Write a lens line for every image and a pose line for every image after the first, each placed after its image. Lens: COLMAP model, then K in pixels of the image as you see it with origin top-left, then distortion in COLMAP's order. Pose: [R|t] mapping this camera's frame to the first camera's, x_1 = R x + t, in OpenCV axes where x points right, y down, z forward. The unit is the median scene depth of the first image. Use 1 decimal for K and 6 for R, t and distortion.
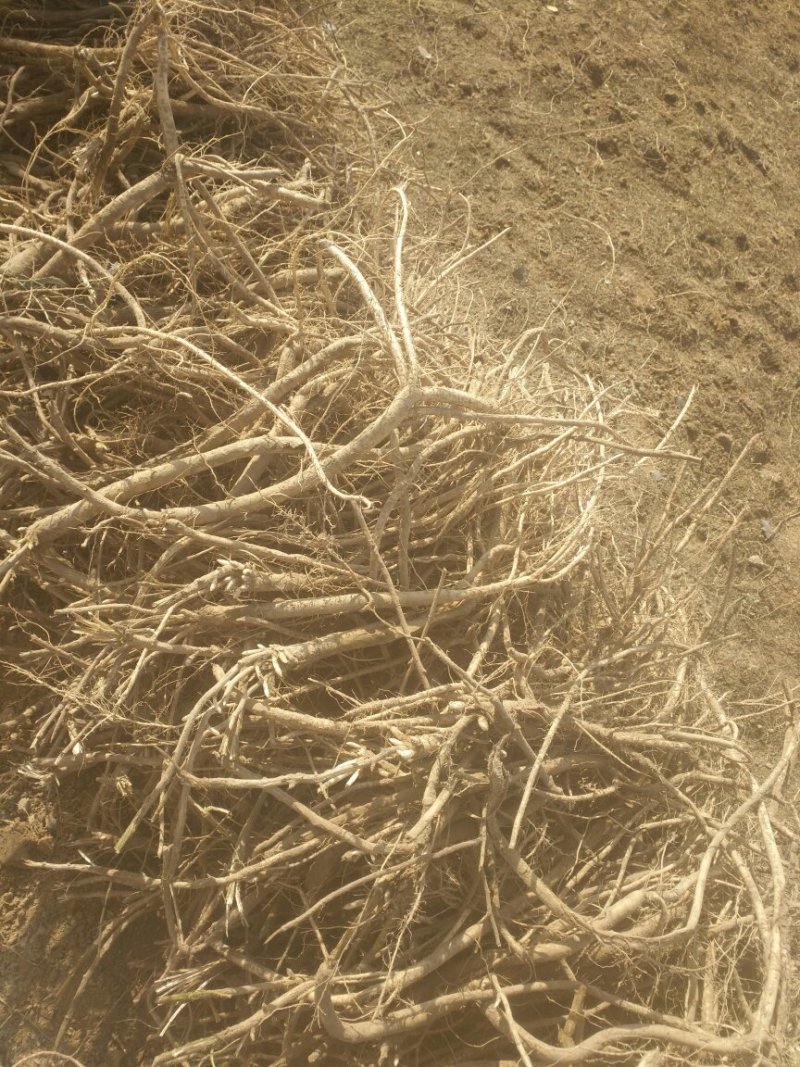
lens RADIAL K [[886.6, 0, 375.7], [0, 886.6, 509.6], [0, 0, 1]] dist [-0.015835, 0.038860]
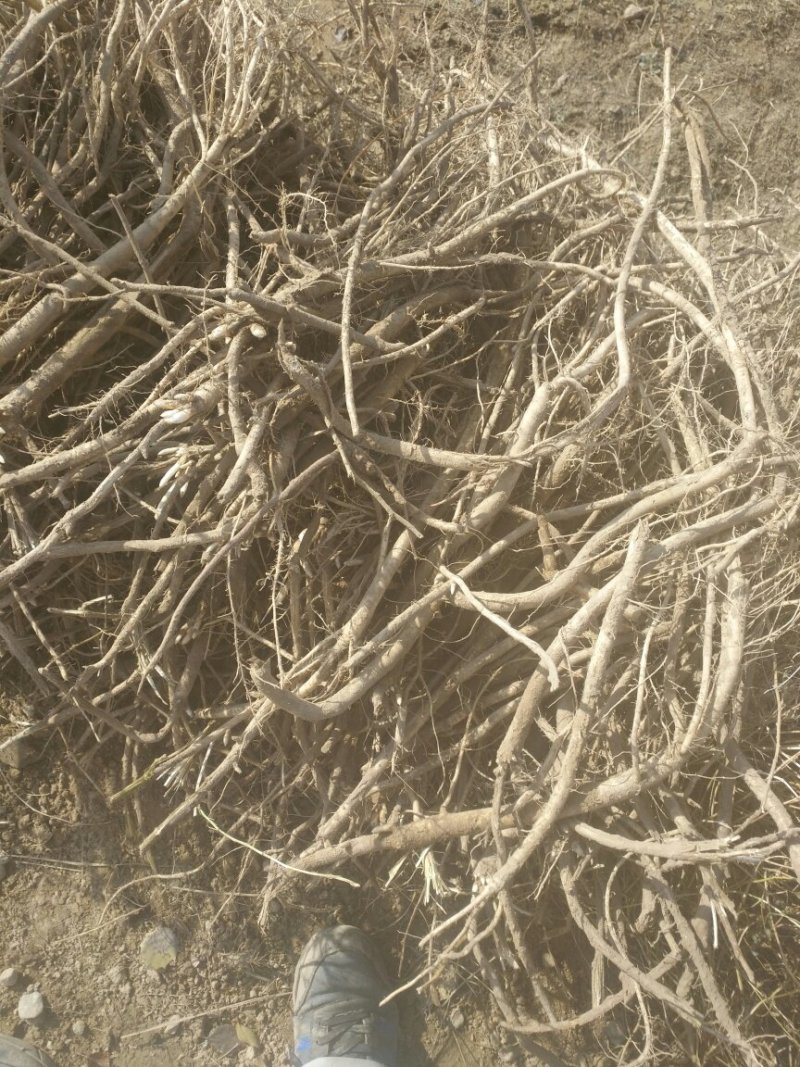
lens RADIAL K [[886.6, 0, 373.1], [0, 886.6, 555.8], [0, 0, 1]] dist [-0.015835, 0.038860]
pose [[0.809720, -0.567102, -0.150827, 0.195785], [0.585534, 0.763818, 0.271536, 0.224335], [-0.038784, -0.308183, 0.950536, 0.175219]]
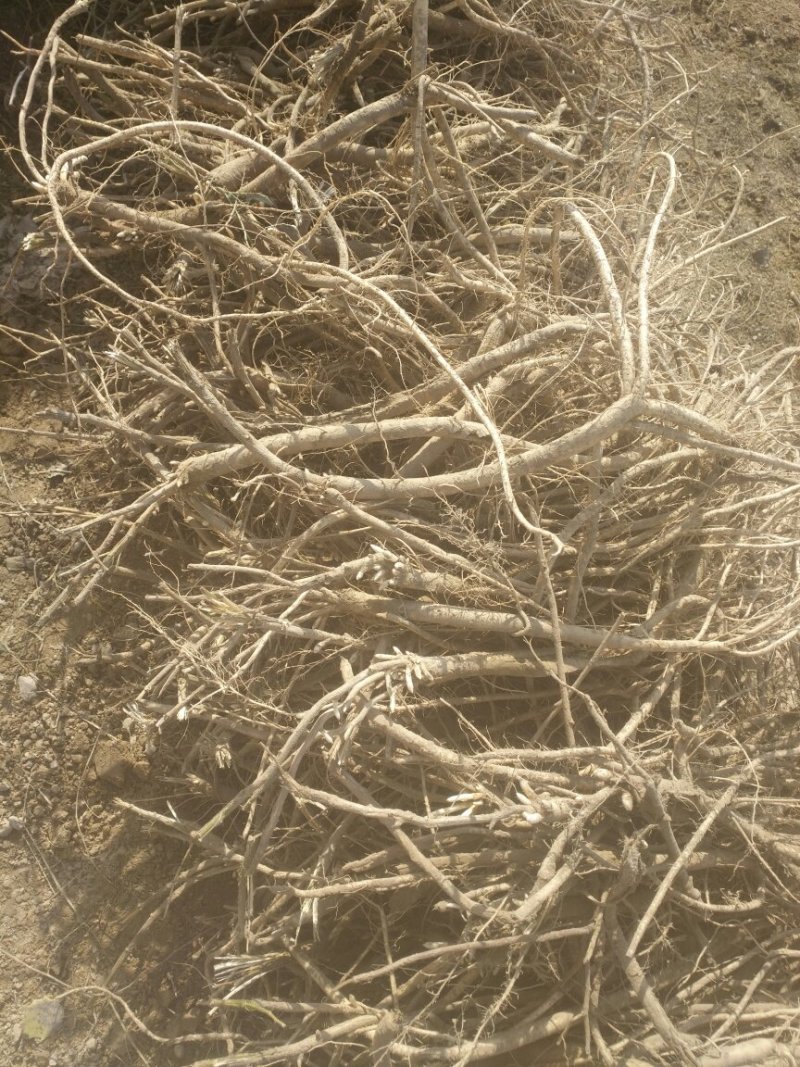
lens RADIAL K [[886.6, 0, 369.7], [0, 886.6, 505.8], [0, 0, 1]] dist [-0.015835, 0.038860]
pose [[0.960662, 0.221936, -0.166950, -0.036232], [-0.209254, 0.973684, 0.090286, -0.058482], [0.182594, -0.051800, 0.981823, 0.116285]]
